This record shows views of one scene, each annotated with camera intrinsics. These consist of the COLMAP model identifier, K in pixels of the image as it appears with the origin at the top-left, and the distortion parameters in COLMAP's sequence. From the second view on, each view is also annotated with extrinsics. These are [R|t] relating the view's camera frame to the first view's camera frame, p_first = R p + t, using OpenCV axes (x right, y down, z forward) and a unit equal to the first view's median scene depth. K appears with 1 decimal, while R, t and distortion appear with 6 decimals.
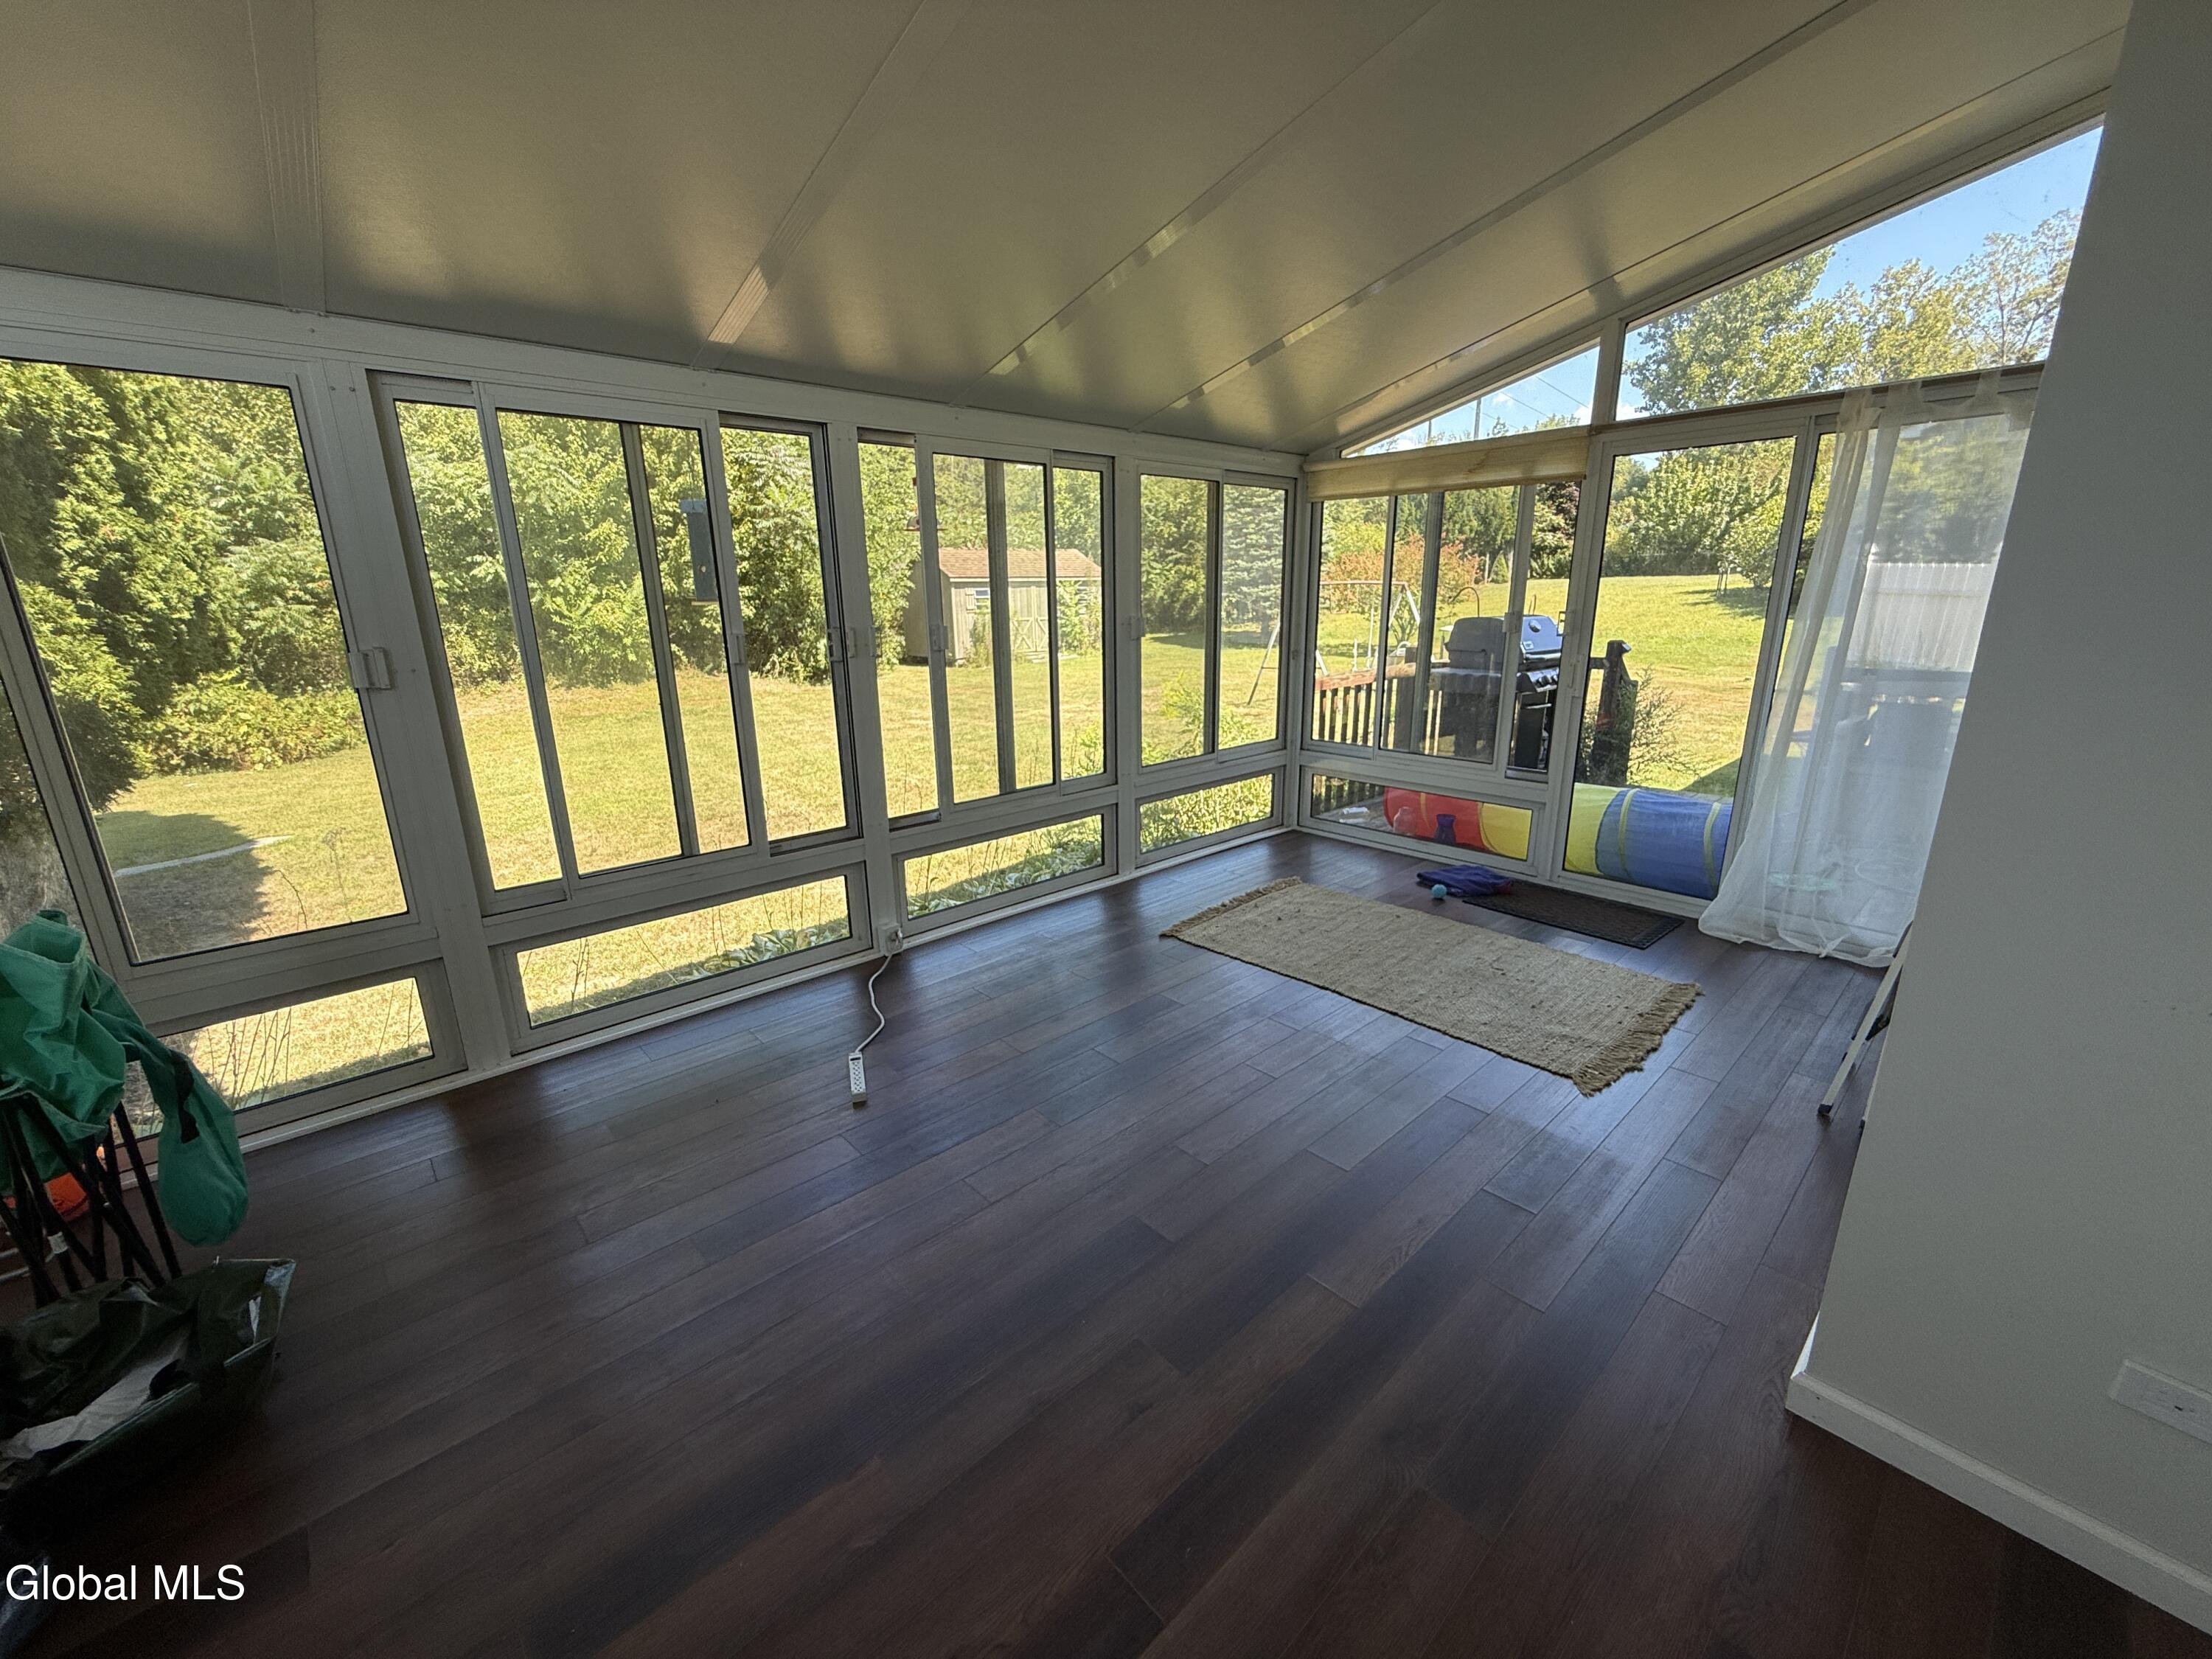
lens RADIAL K [[881.1, 0, 1100.5], [0, 881.1, 830.6], [0, 0, 1]] dist [-0.000448, -0.000141]
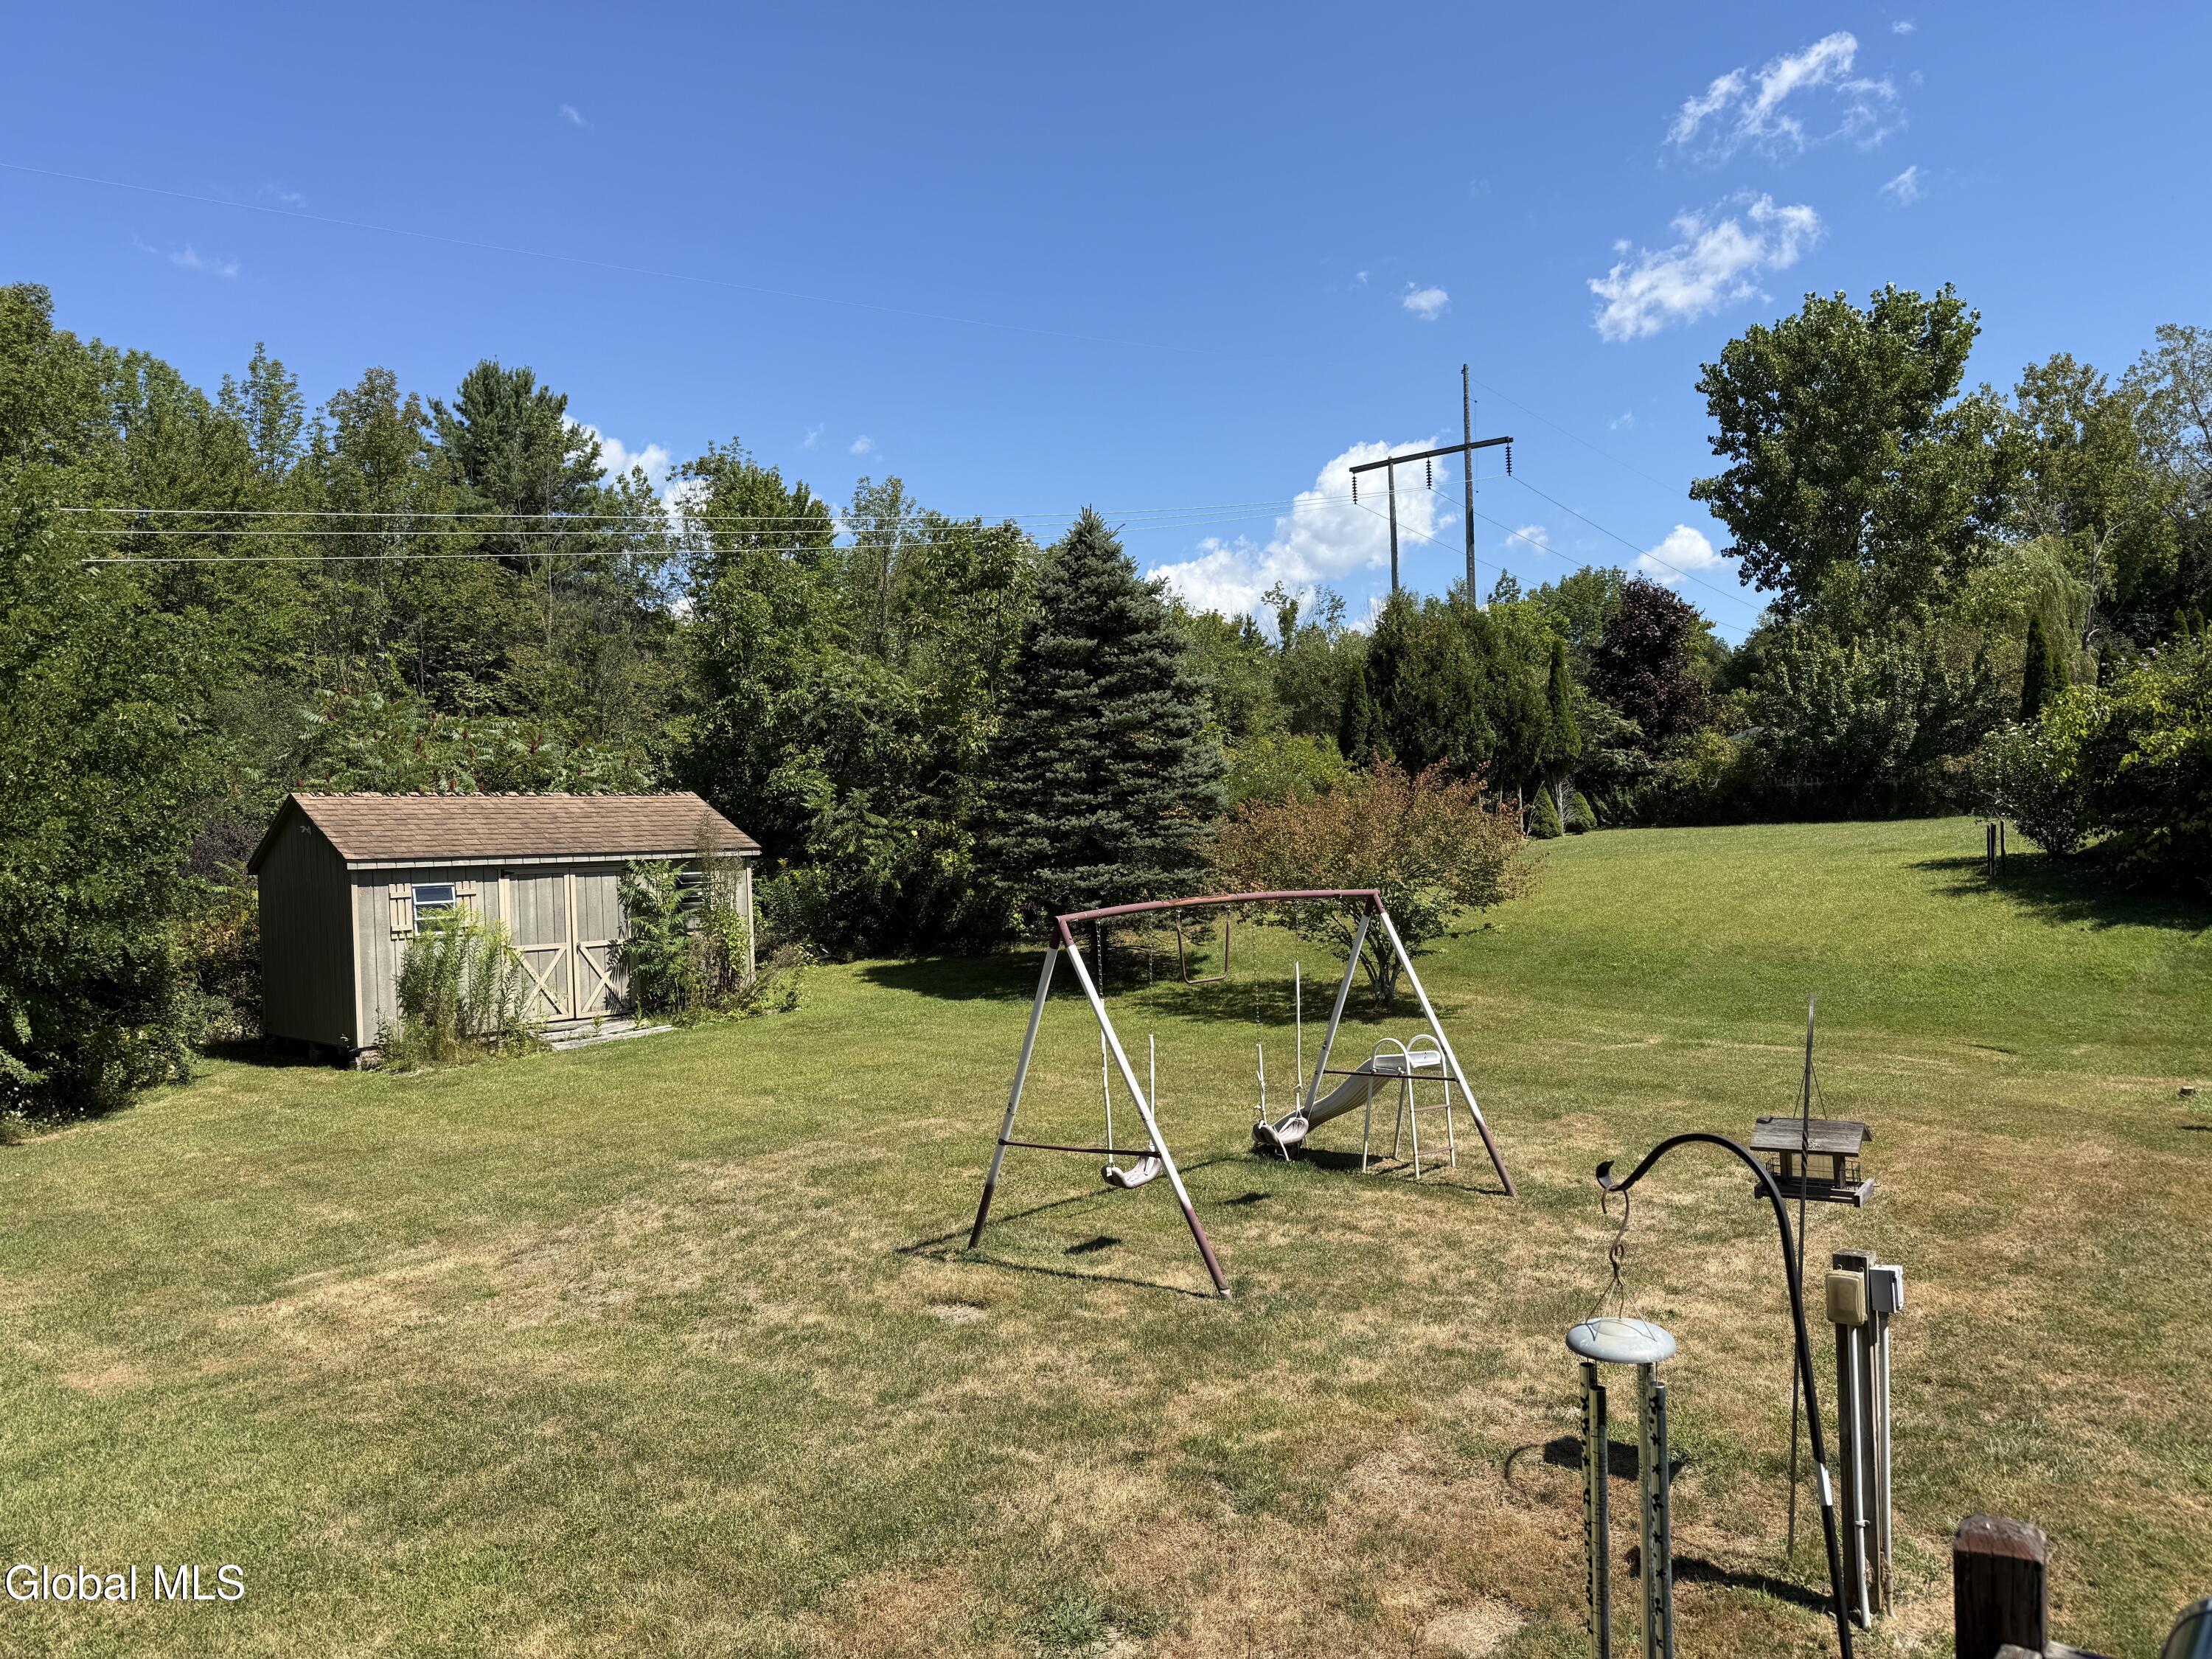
lens RADIAL K [[1572.1, 0, 1096.0], [0, 1572.1, 843.4], [0, 0, 1]] dist [0.091624, -0.107010]
pose [[0.989465, -0.011463, 0.144320, 0.038262], [0.048733, 0.965059, -0.257462, -0.040495], [-0.136326, 0.261783, 0.955450, 0.108801]]
